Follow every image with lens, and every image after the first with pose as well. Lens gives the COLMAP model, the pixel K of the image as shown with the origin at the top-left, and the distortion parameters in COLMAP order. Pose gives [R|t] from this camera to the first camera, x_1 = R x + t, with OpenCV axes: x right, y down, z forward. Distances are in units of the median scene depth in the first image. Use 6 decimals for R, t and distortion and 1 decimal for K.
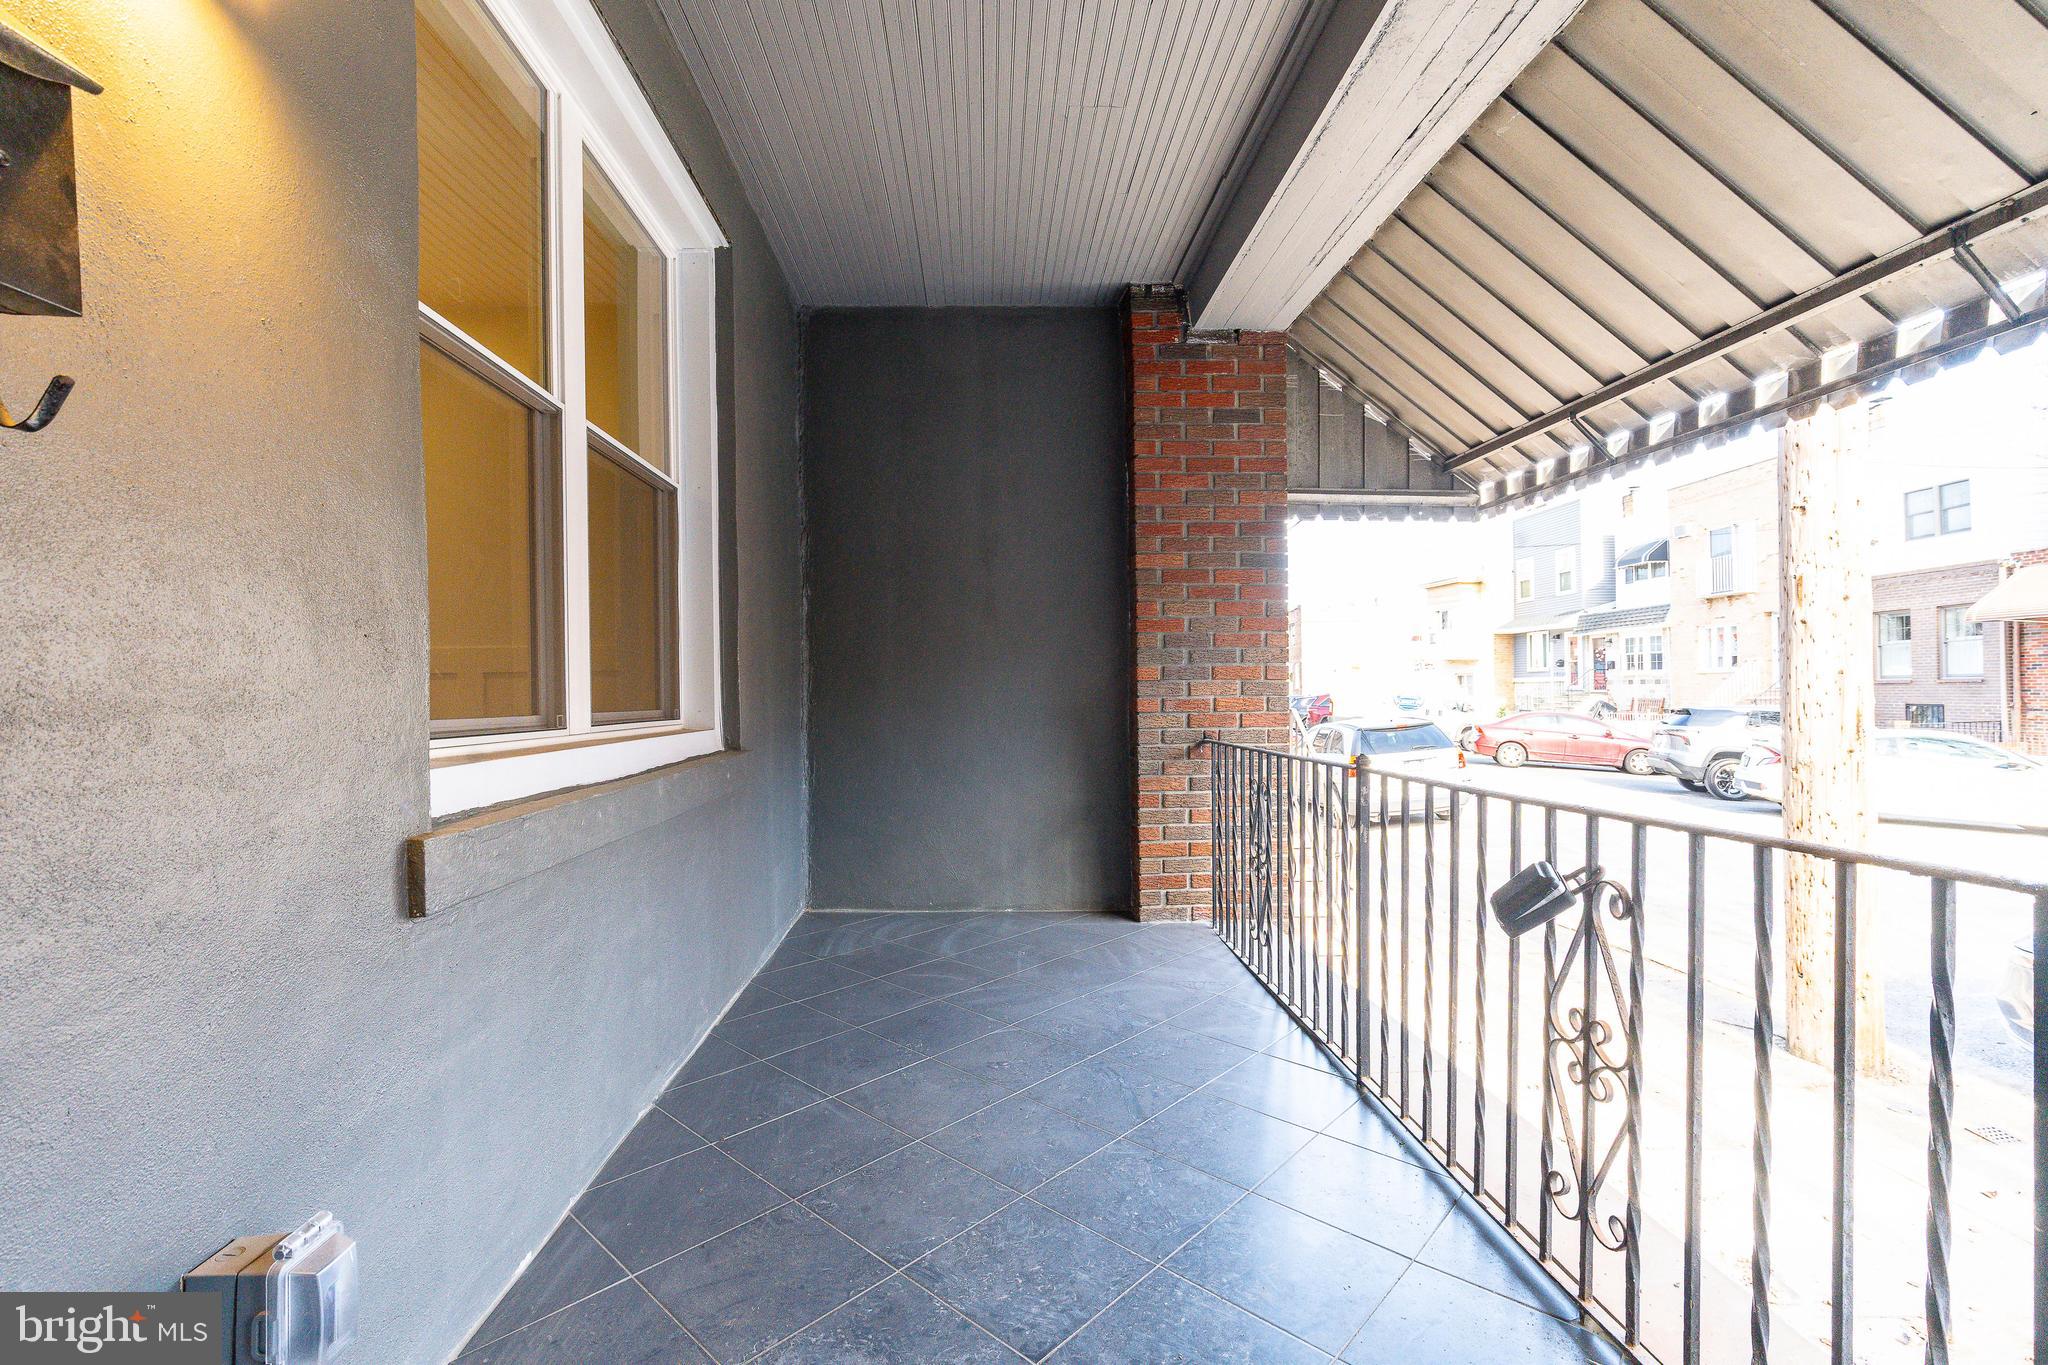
lens RADIAL K [[901.0, 0, 1024.0], [0, 901.0, 693.0], [0, 0, 1]] dist [0.005219, -0.001079]
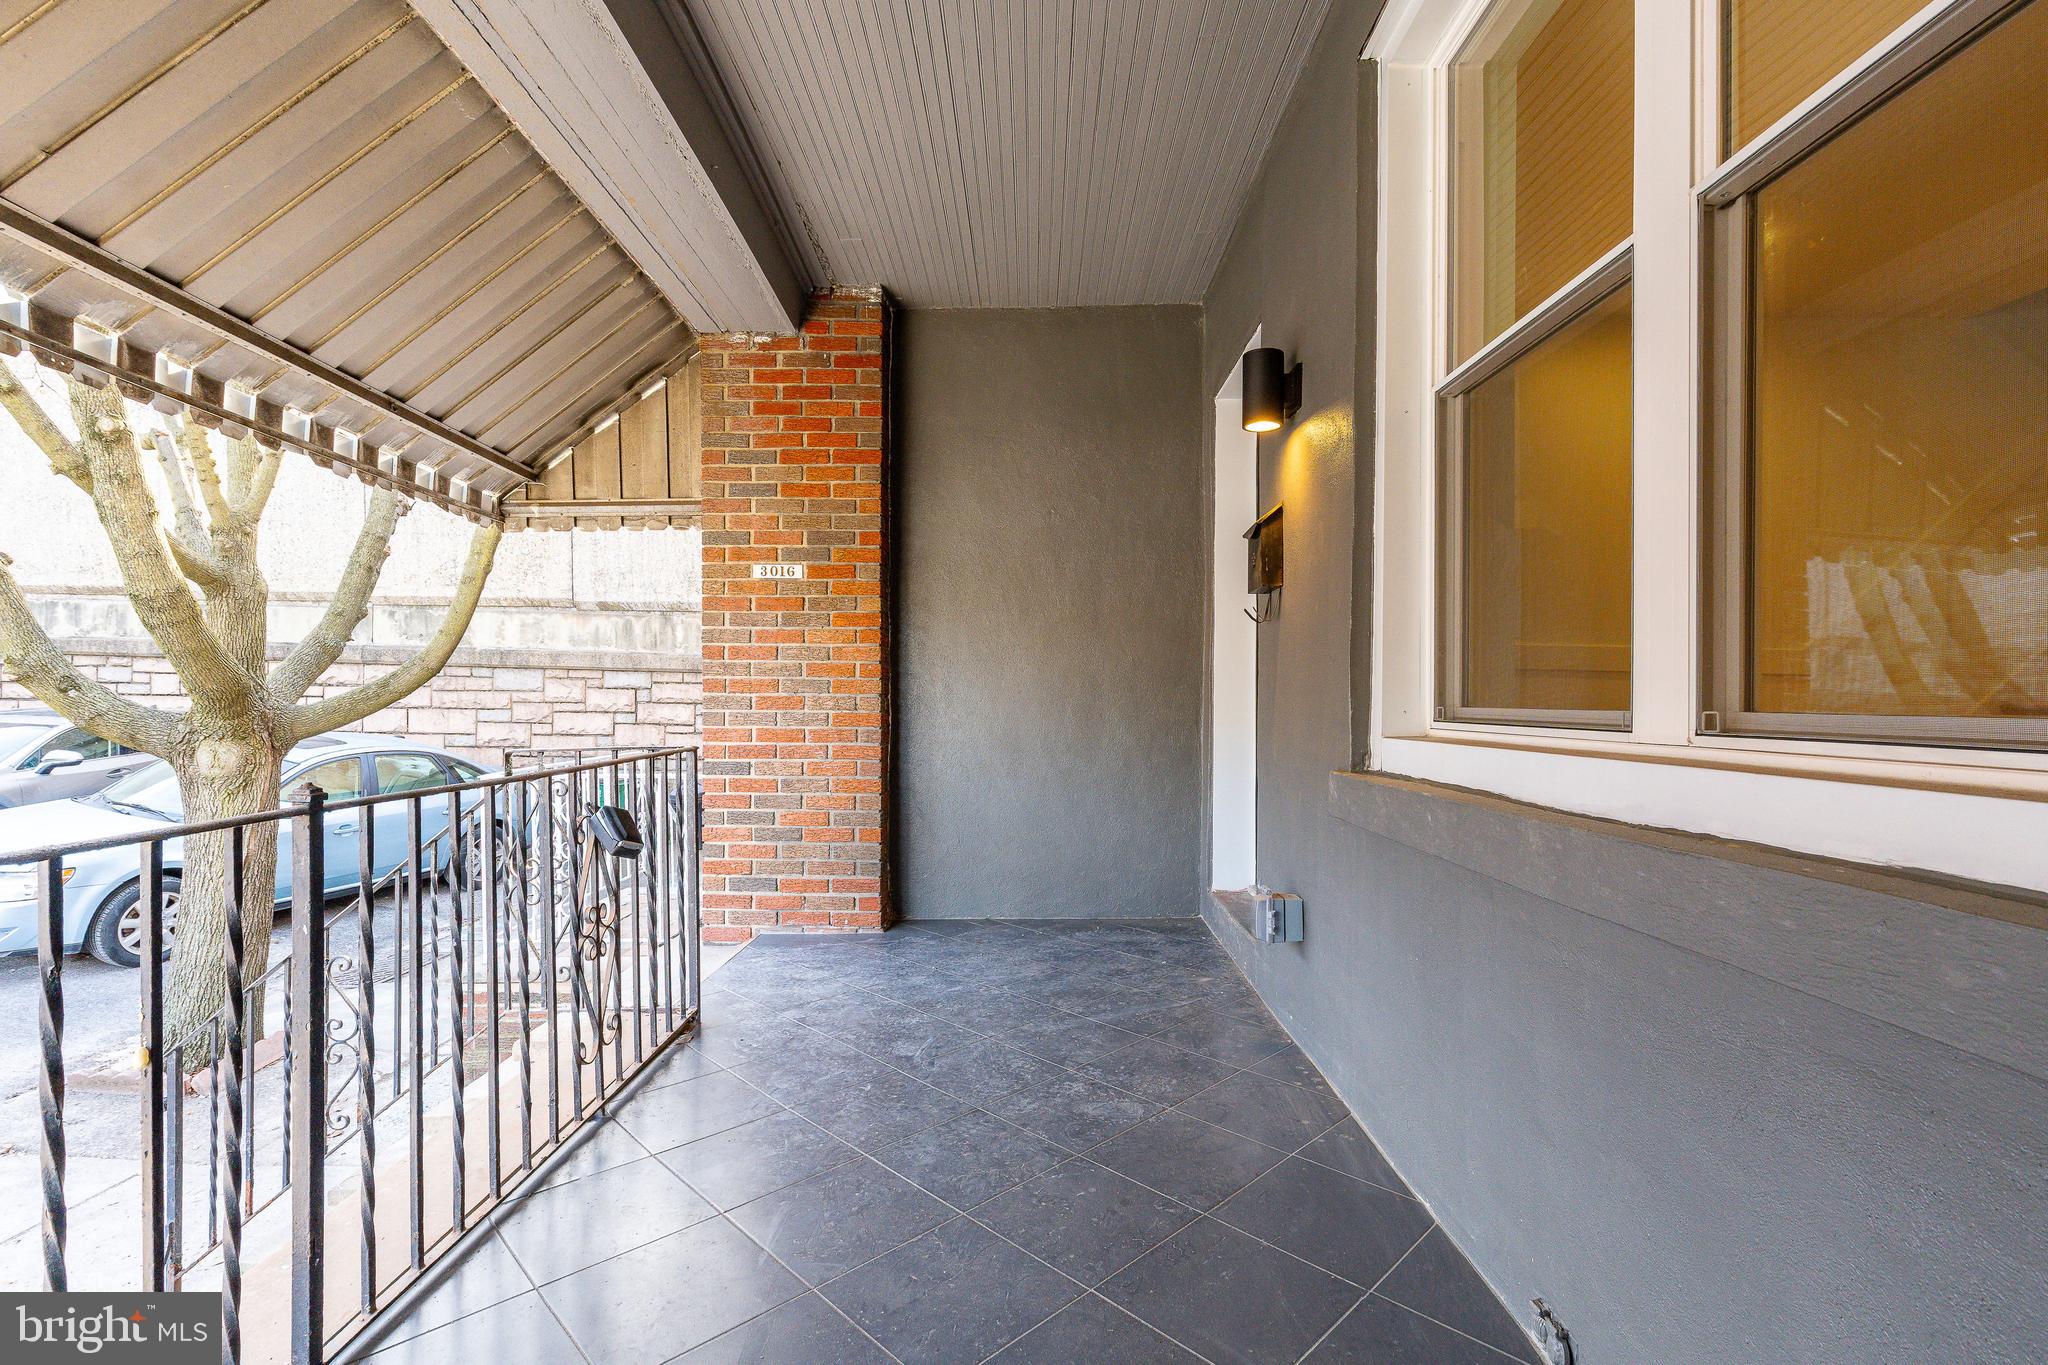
lens RADIAL K [[901.0, 0, 1023.1], [0, 901.0, 696.2], [0, 0, 1]] dist [0.005219, -0.001079]
pose [[-0.998544, -0.009650, 0.053081, -0.110346], [-0.009741, 0.999951, -0.001458, 0.018225], [-0.053064, -0.001973, -0.998589, 2.010684]]
